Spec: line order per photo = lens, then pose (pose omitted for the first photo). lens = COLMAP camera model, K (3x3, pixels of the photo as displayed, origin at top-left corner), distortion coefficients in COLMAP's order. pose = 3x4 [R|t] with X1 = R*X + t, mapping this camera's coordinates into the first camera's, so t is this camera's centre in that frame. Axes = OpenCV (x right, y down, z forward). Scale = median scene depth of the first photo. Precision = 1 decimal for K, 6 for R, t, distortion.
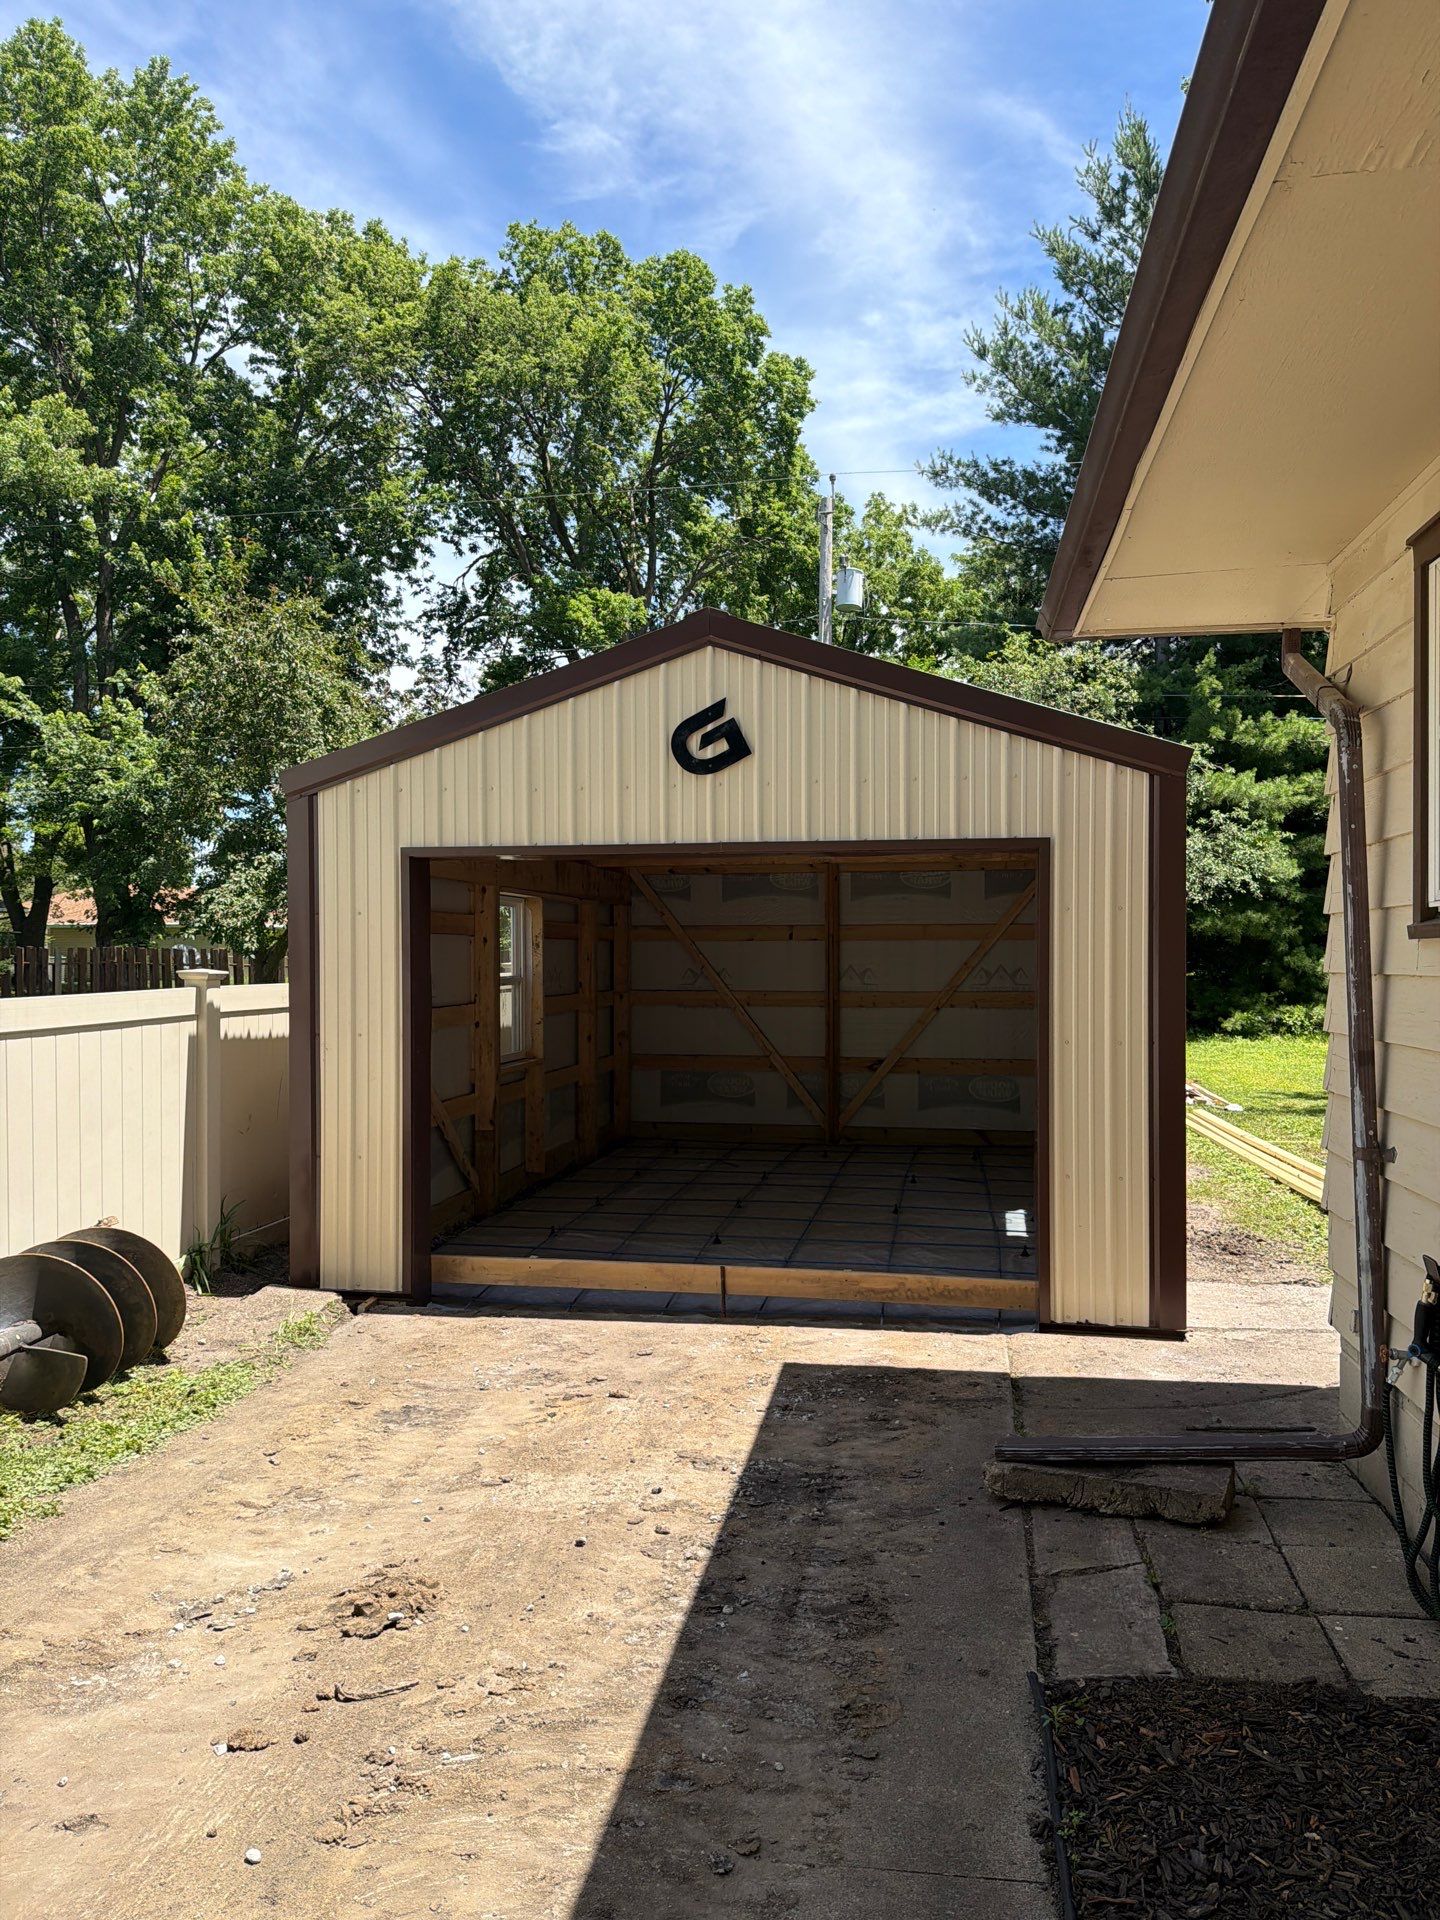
lens RADIAL K [[1352.9, 0, 729.1], [0, 1352.9, 961.0], [0, 0, 1]] dist [0.035647, -0.056642]
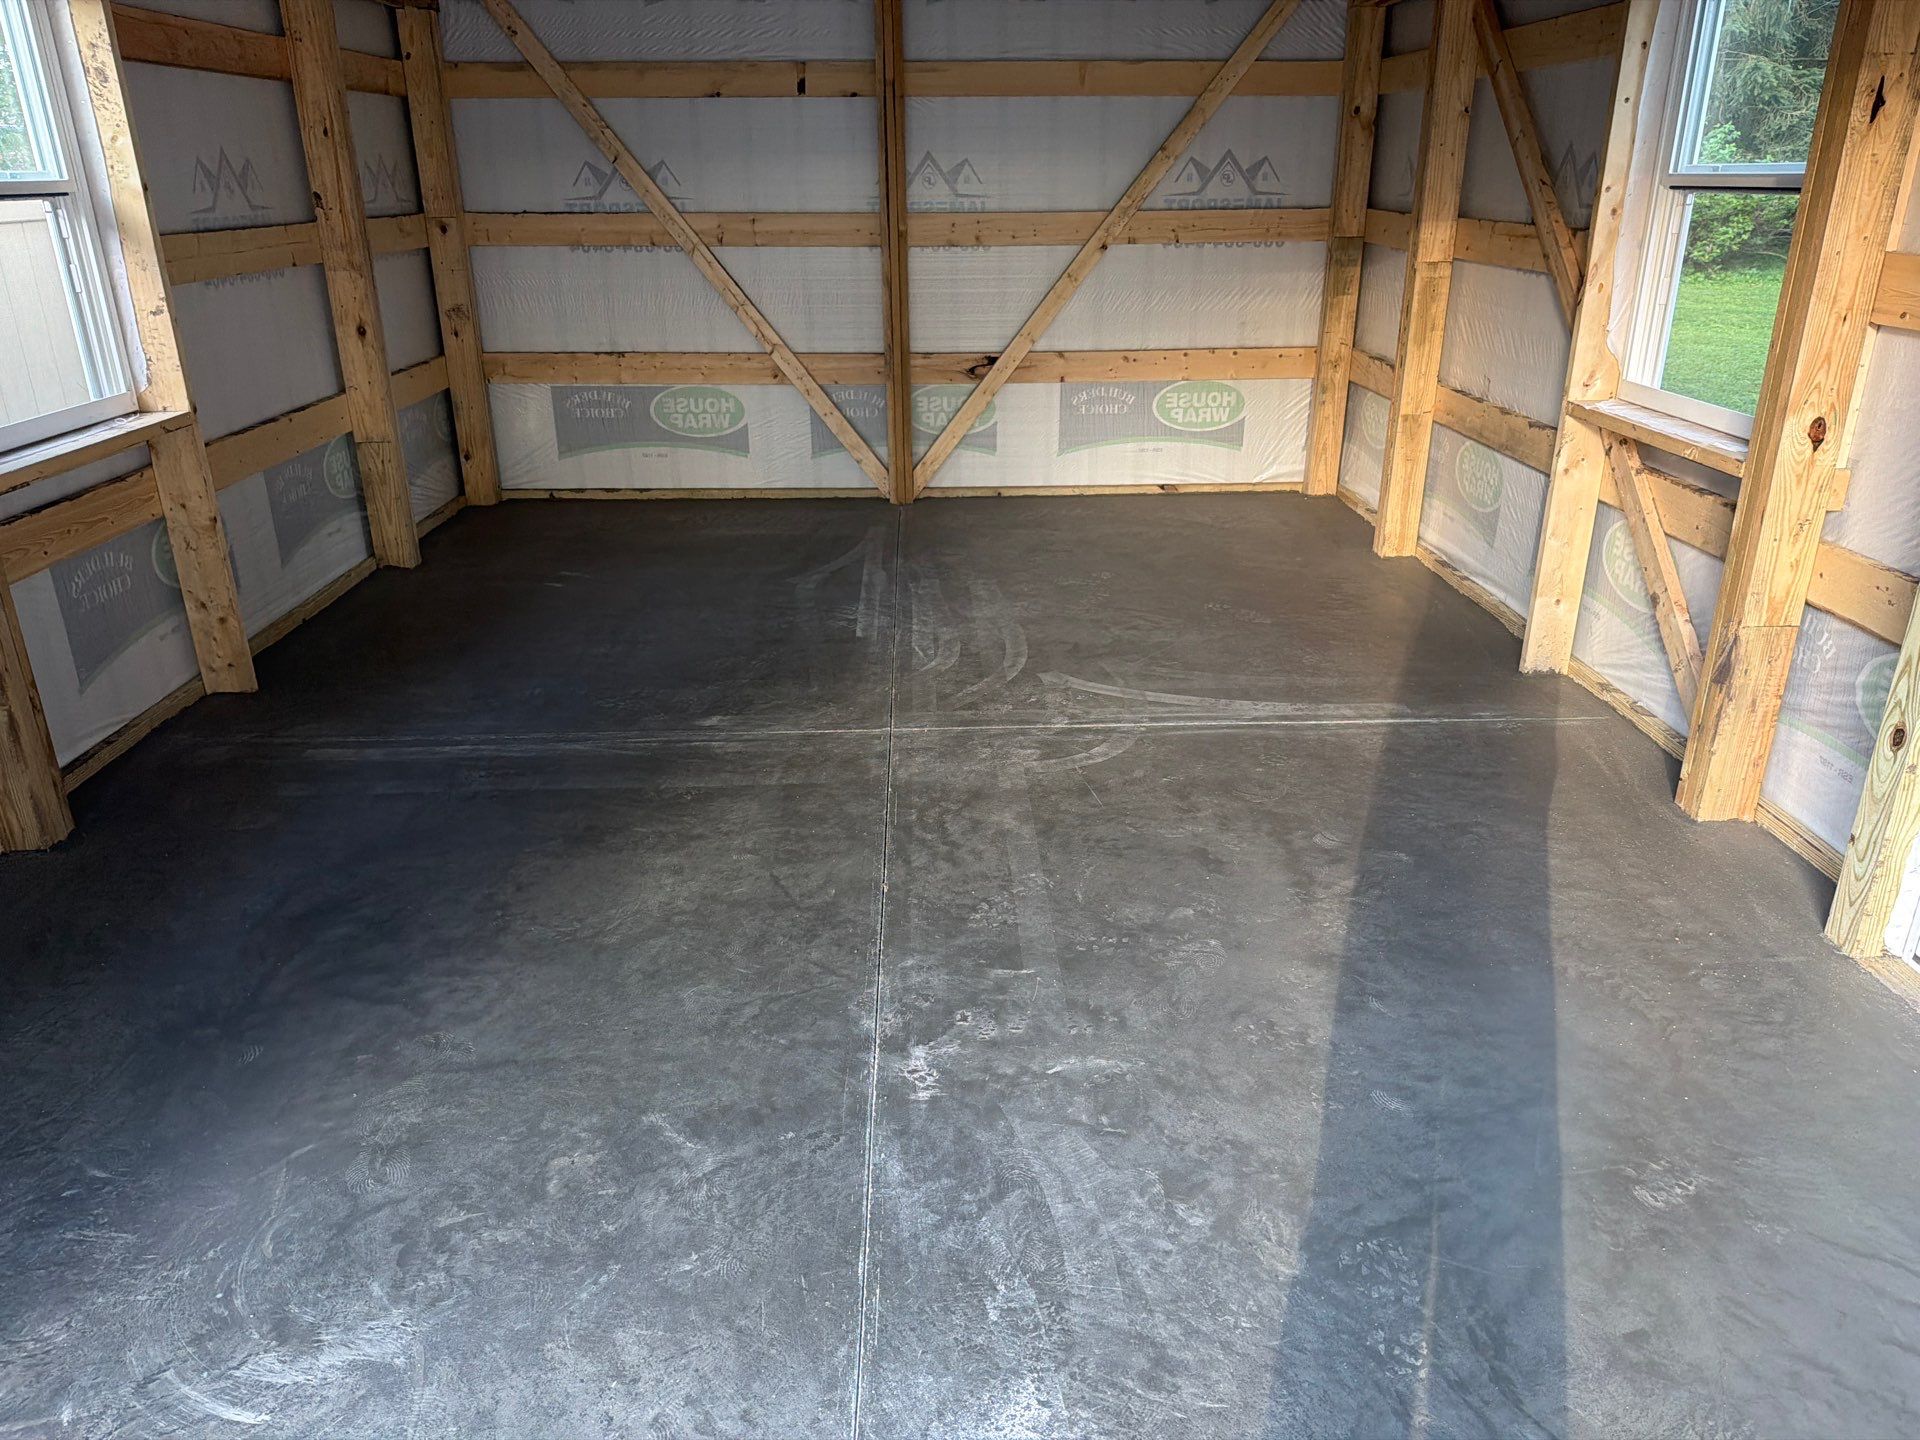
lens RADIAL K [[1352.9, 0, 968.5], [0, 1352.9, 730.9], [0, 0, 1]] dist [0.035647, -0.056642]
pose [[0.978410, -0.081638, 0.189866, -0.005409], [0.004150, 0.926252, 0.376882, 0.011340], [-0.206631, -0.367957, 0.906593, 0.486460]]
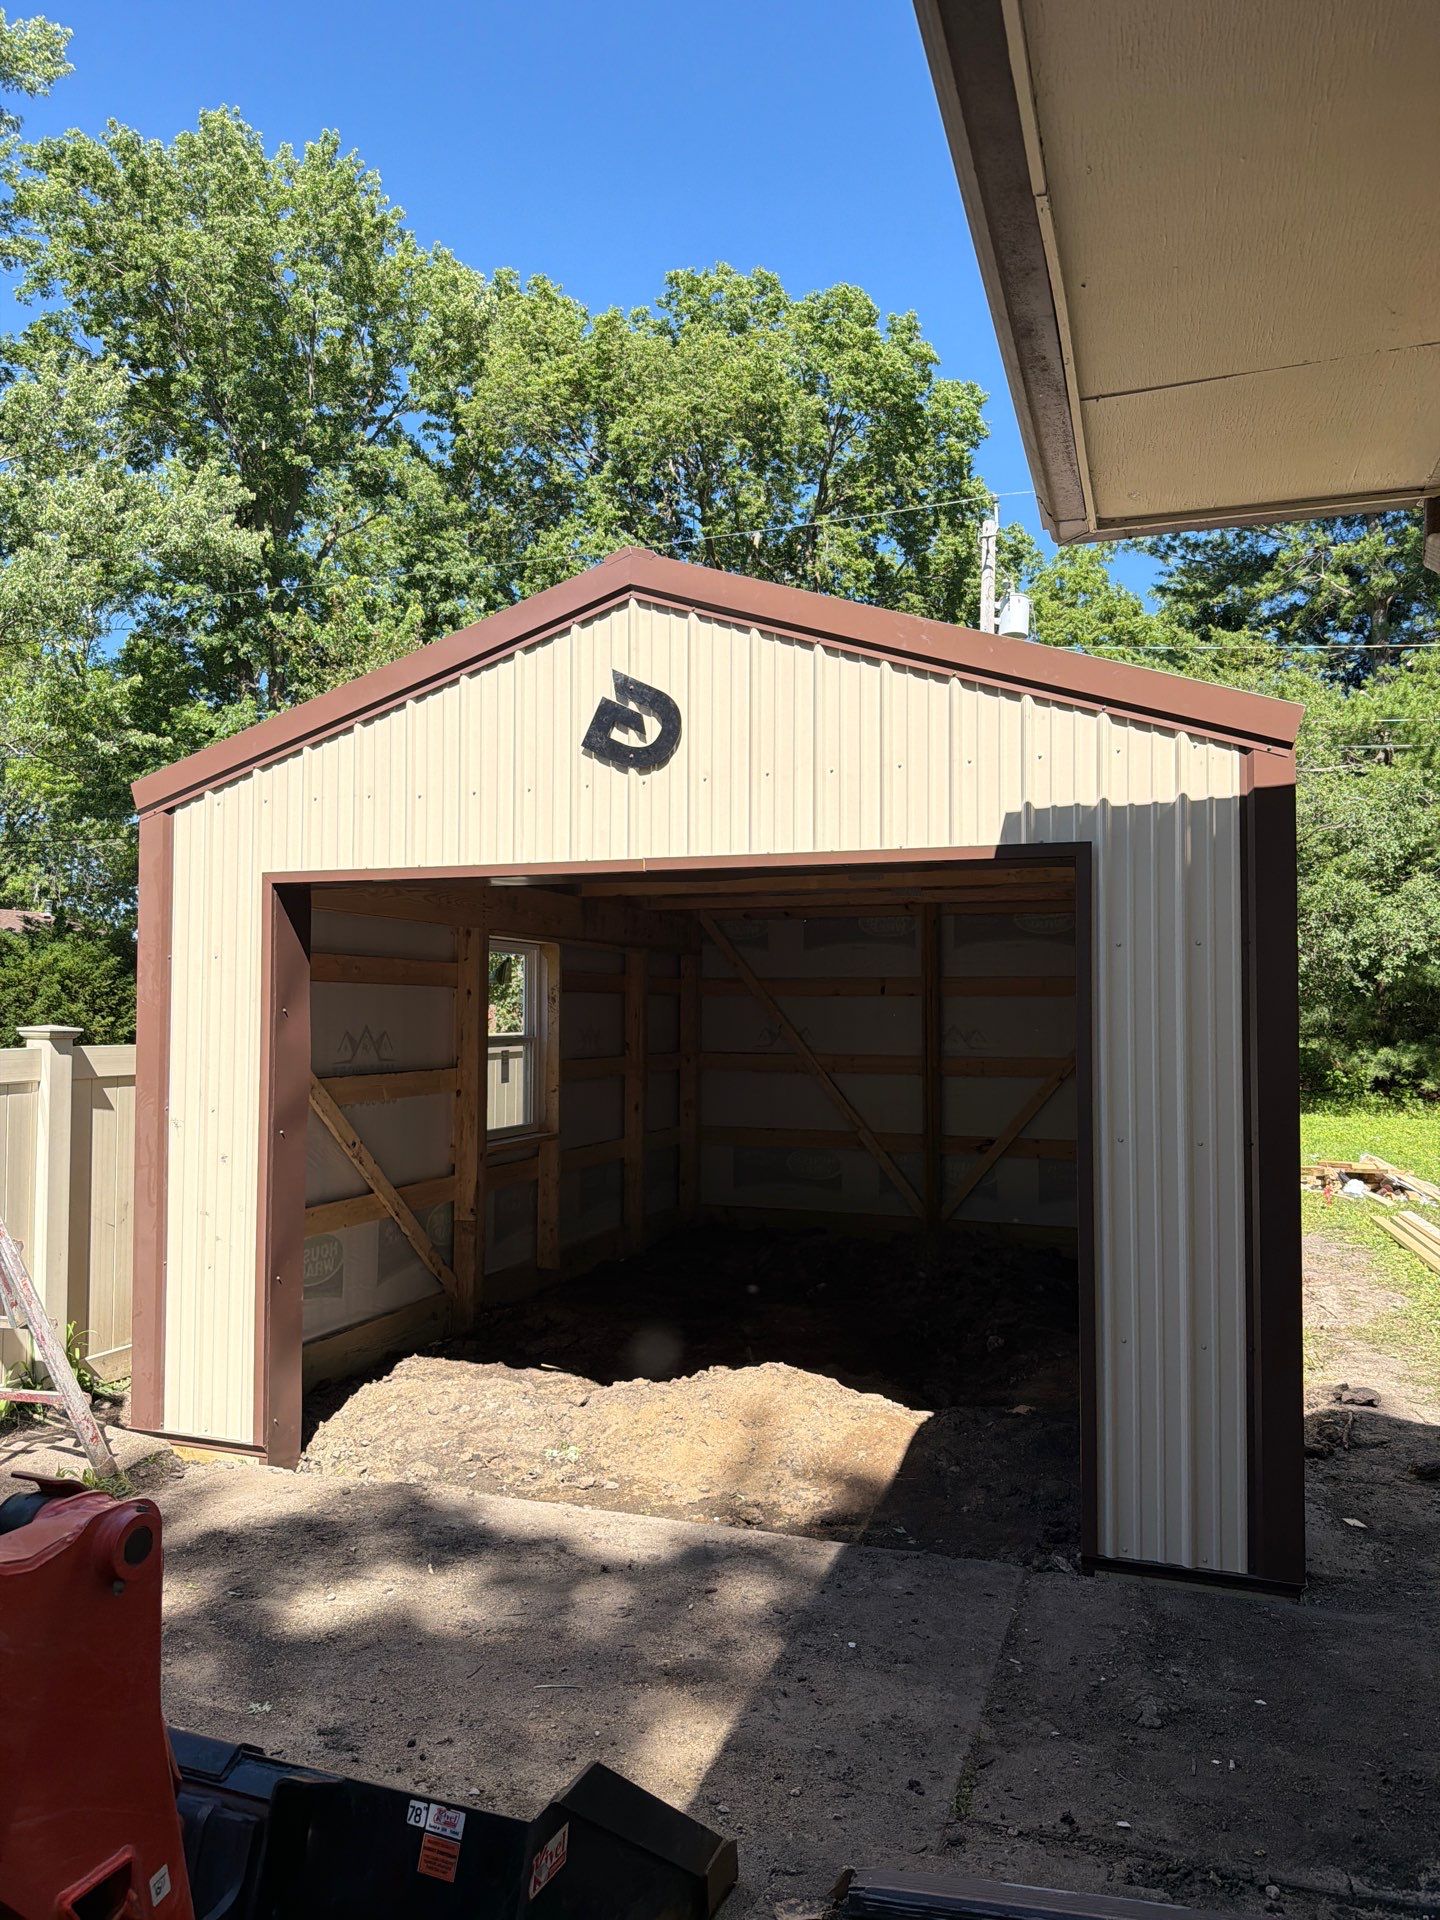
lens RADIAL K [[1352.9, 0, 710.2], [0, 1352.9, 970.3], [0, 0, 1]] dist [0.035647, -0.056642]
pose [[0.986121, -0.000829, -0.166027, 0.080912], [-0.005321, 0.999316, -0.036595, 0.000288], [0.165943, 0.036970, 0.985442, 0.147589]]
